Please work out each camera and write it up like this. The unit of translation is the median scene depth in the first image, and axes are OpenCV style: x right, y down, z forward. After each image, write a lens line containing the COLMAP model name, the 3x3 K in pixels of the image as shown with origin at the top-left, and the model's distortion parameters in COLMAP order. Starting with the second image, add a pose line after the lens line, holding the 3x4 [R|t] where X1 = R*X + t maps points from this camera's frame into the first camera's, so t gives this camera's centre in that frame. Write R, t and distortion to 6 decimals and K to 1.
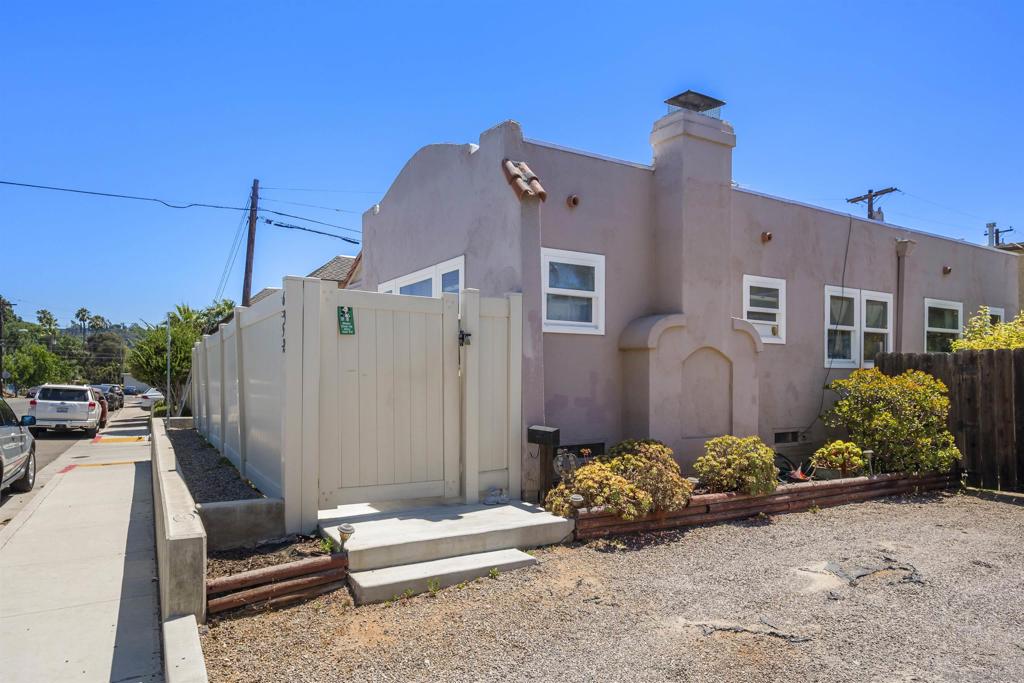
lens RADIAL K [[630.6, 0, 521.3], [0, 630.6, 384.2], [0, 0, 1]] dist [-0.002086, -0.000074]
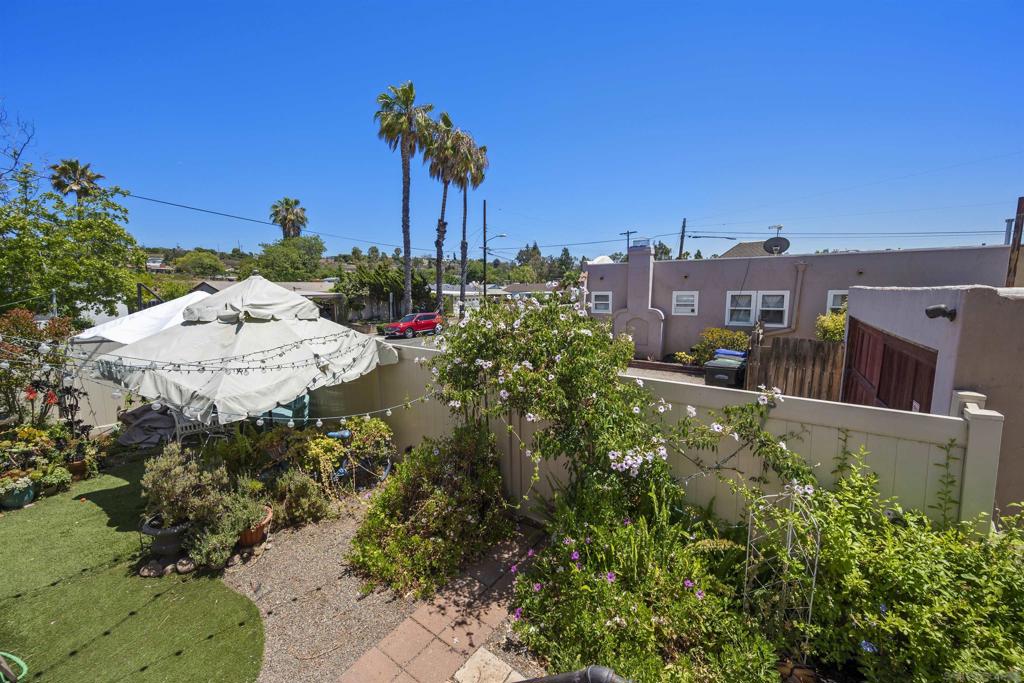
lens RADIAL K [[403.5, 0, 512.7], [0, 403.5, 342.4], [0, 0, 1]] dist [0.000593, -0.000020]
pose [[0.412342, 0.113163, -0.903974, 2.164393], [0.000024, 0.992254, 0.124226, -0.213727], [0.911029, -0.051246, 0.409145, -0.526758]]
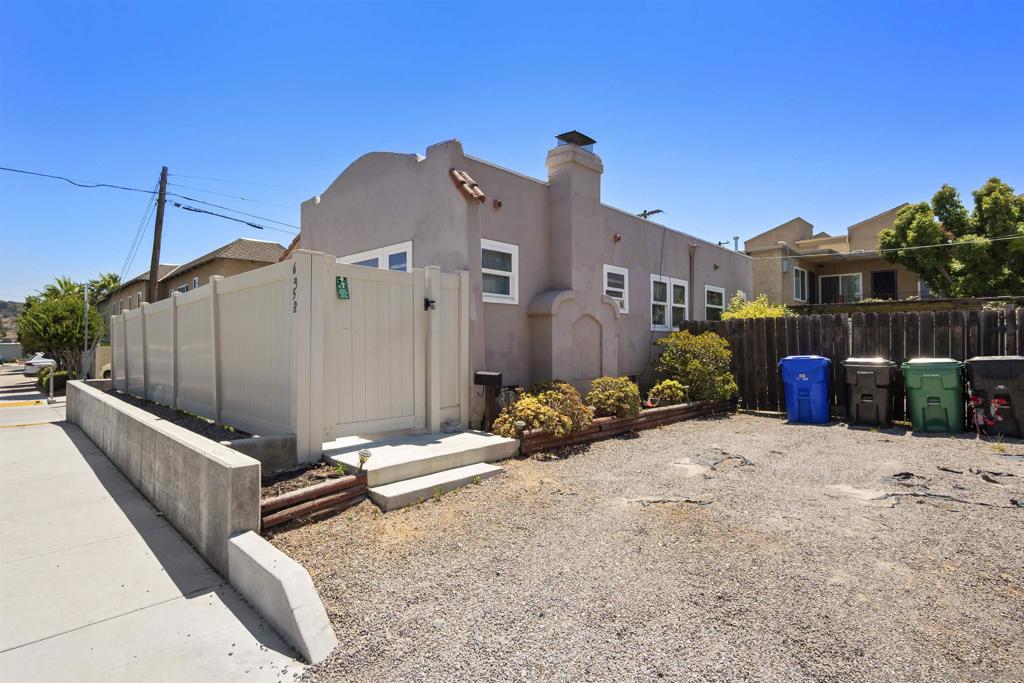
lens RADIAL K [[494.3, 0, 514.8], [0, 494.3, 340.6], [0, 0, 1]] dist [0.001750, 0.000204]
pose [[0.966152, -0.005901, 0.257905, -0.155230], [0.010504, 0.999809, -0.016475, 0.016768], [-0.257759, 0.018626, 0.966030, -0.016232]]
